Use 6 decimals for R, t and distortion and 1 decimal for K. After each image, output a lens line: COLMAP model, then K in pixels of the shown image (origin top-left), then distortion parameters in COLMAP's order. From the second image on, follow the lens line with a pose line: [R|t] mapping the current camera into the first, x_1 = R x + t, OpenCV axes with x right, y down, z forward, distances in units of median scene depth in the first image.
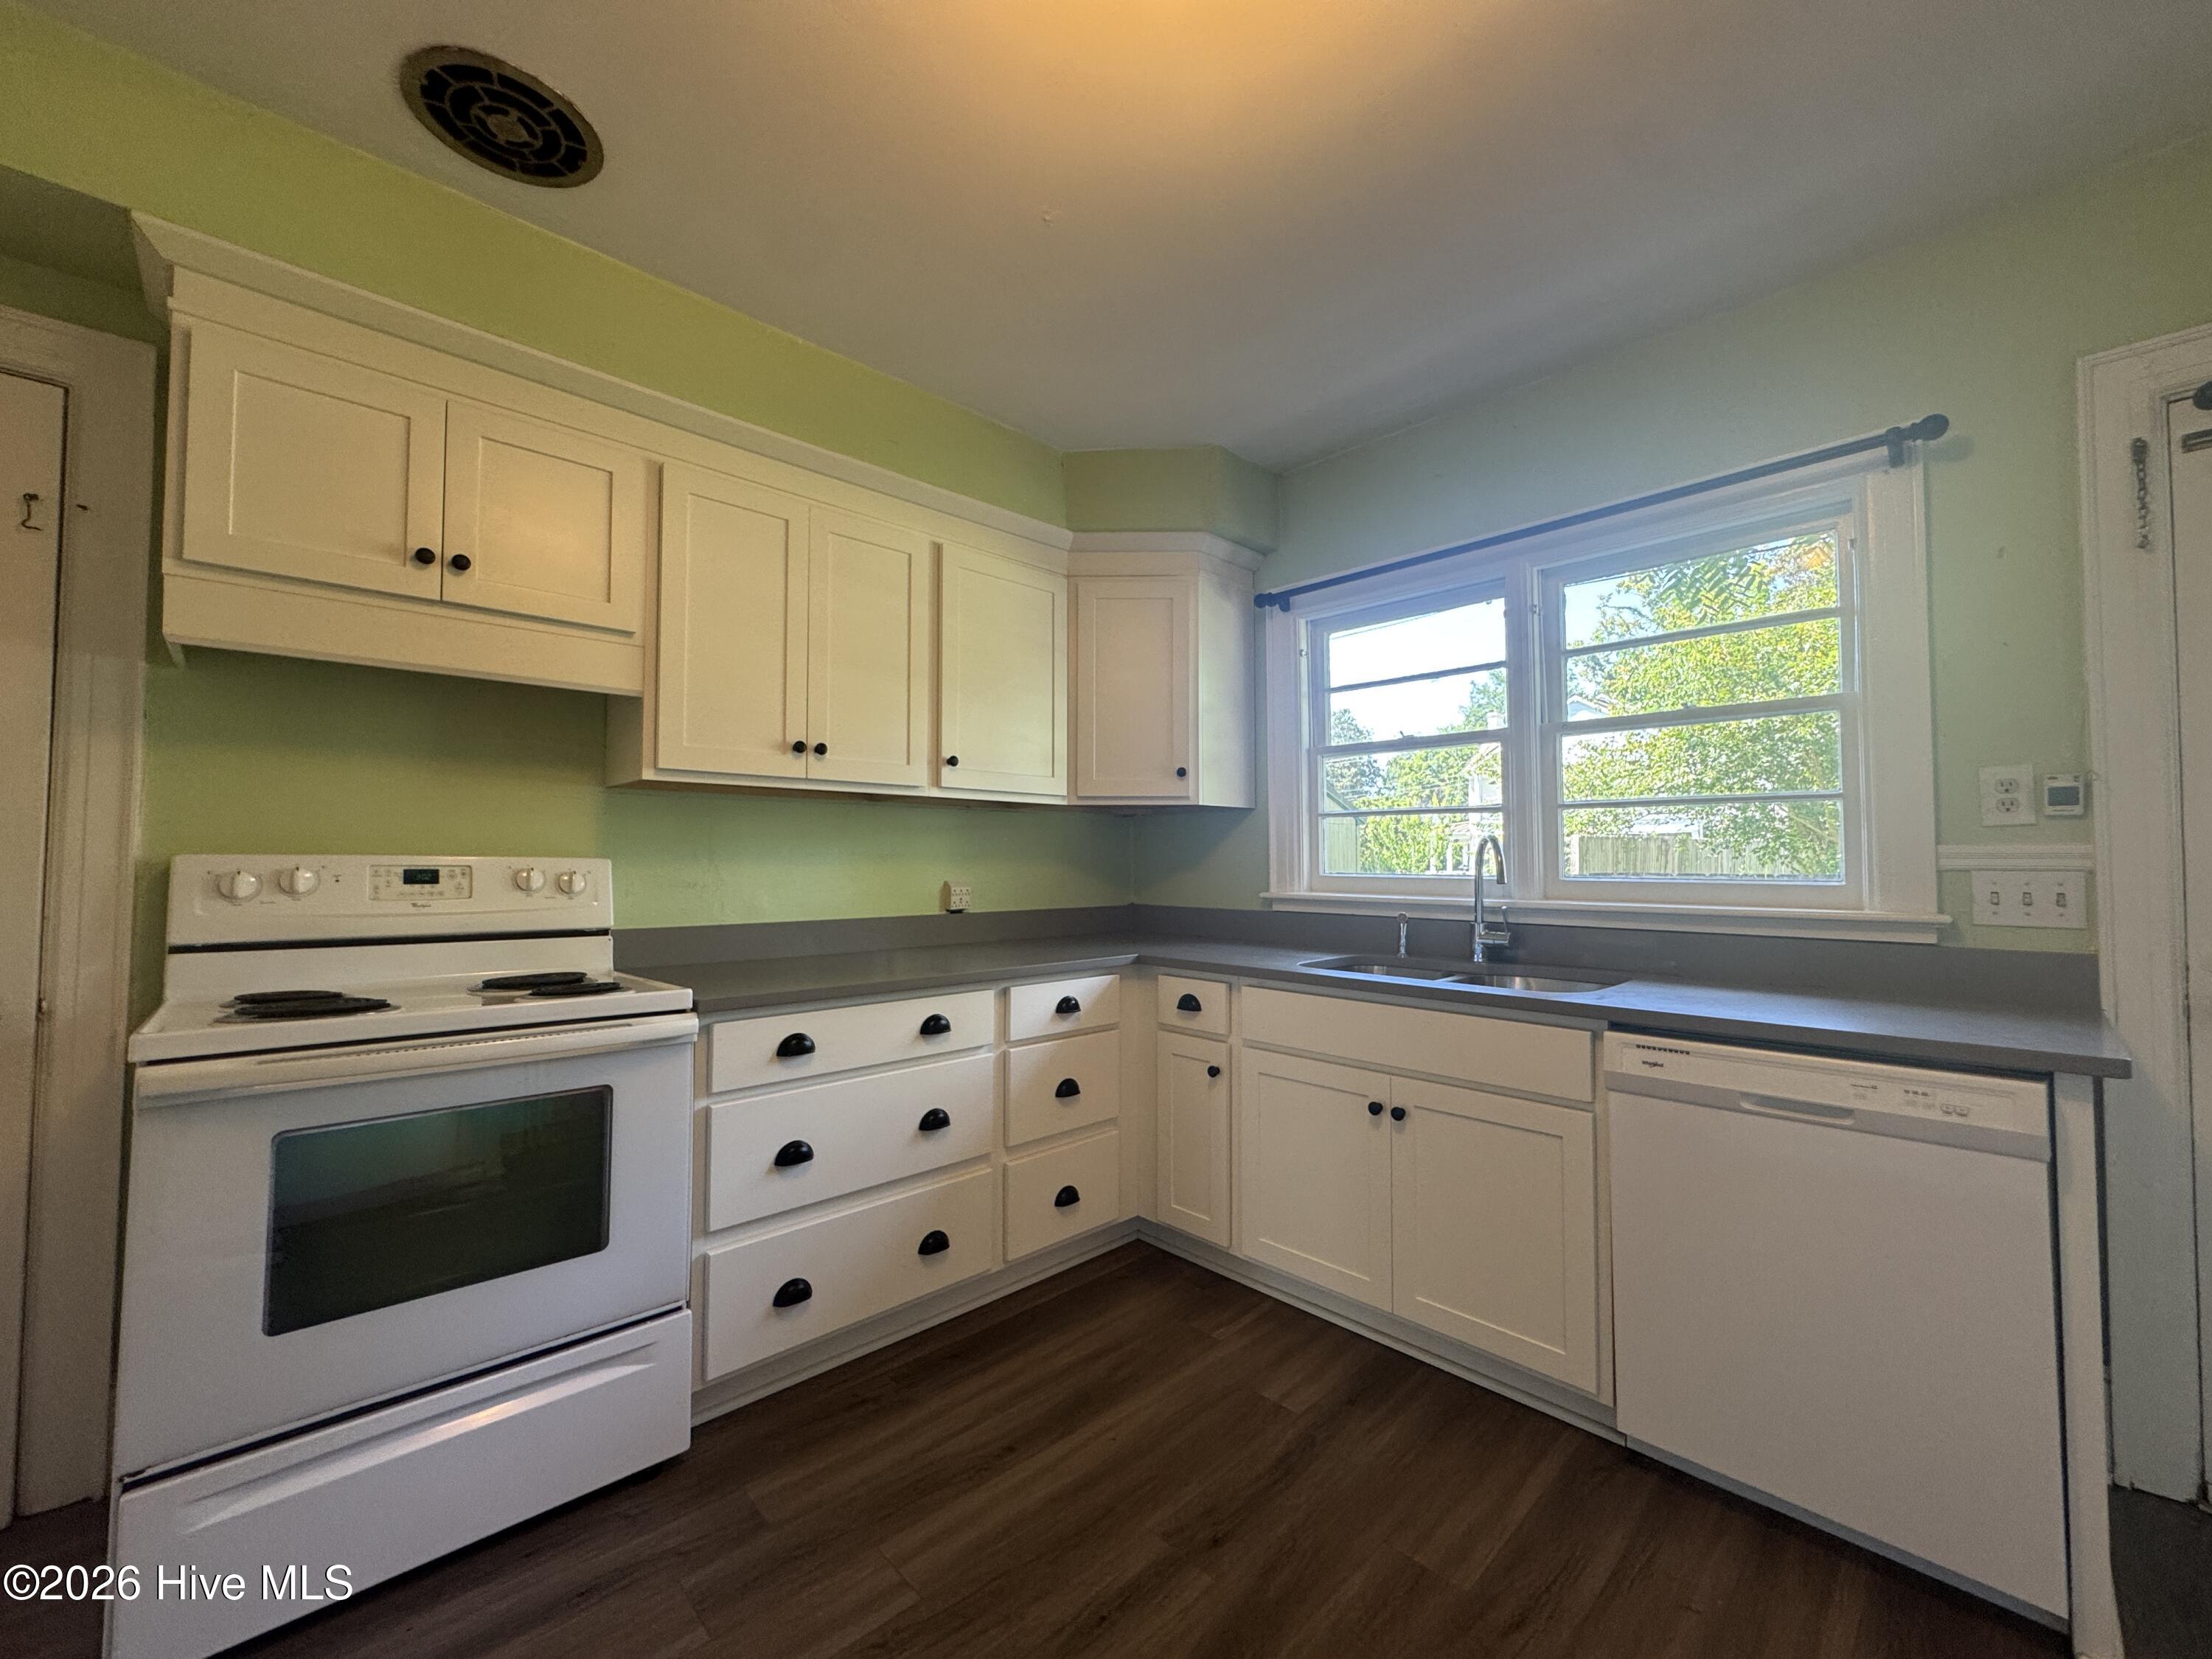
lens RADIAL K [[887.2, 0, 1106.0], [0, 887.2, 829.5], [0, 0, 1]] dist [-0.002992, -0.000275]
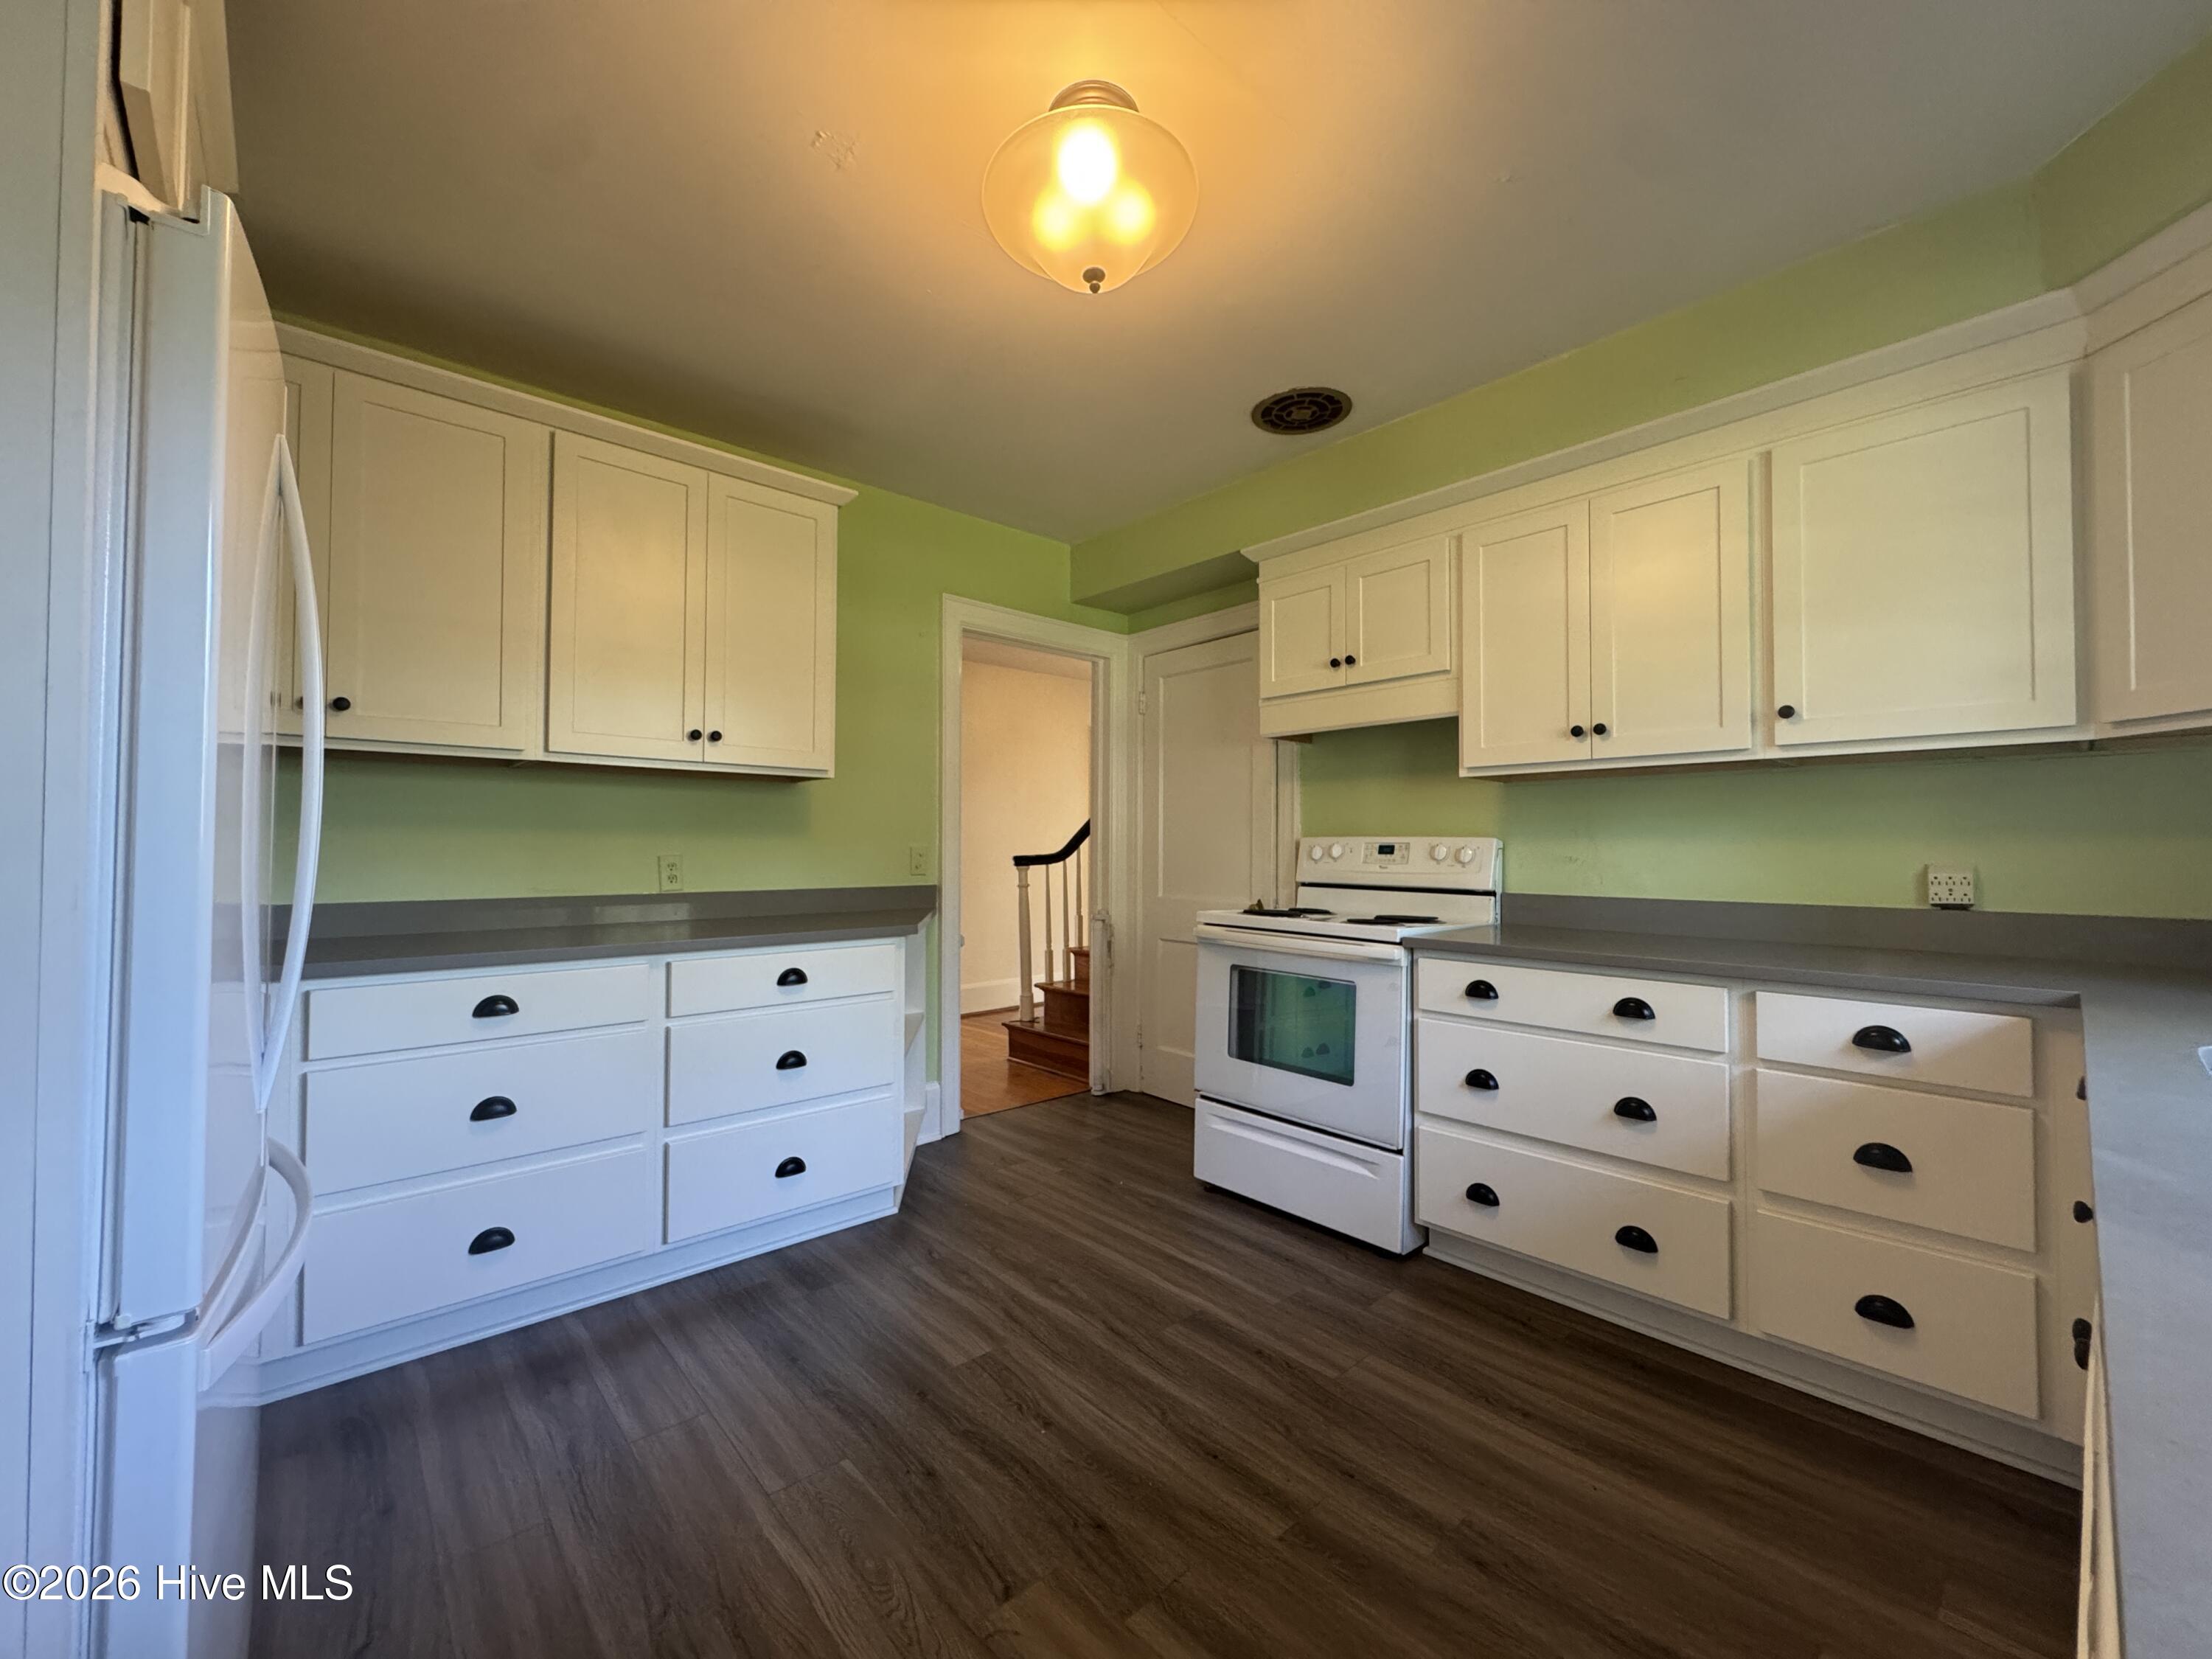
lens RADIAL K [[881.3, 0, 1106.0], [0, 881.3, 829.5], [0, 0, 1]] dist [0.000025, 0.000039]
pose [[-0.025823, -0.023997, -0.999378, 0.858001], [0.032293, 0.999170, -0.024827, 0.039640], [0.999145, -0.032914, -0.025026, 0.527260]]
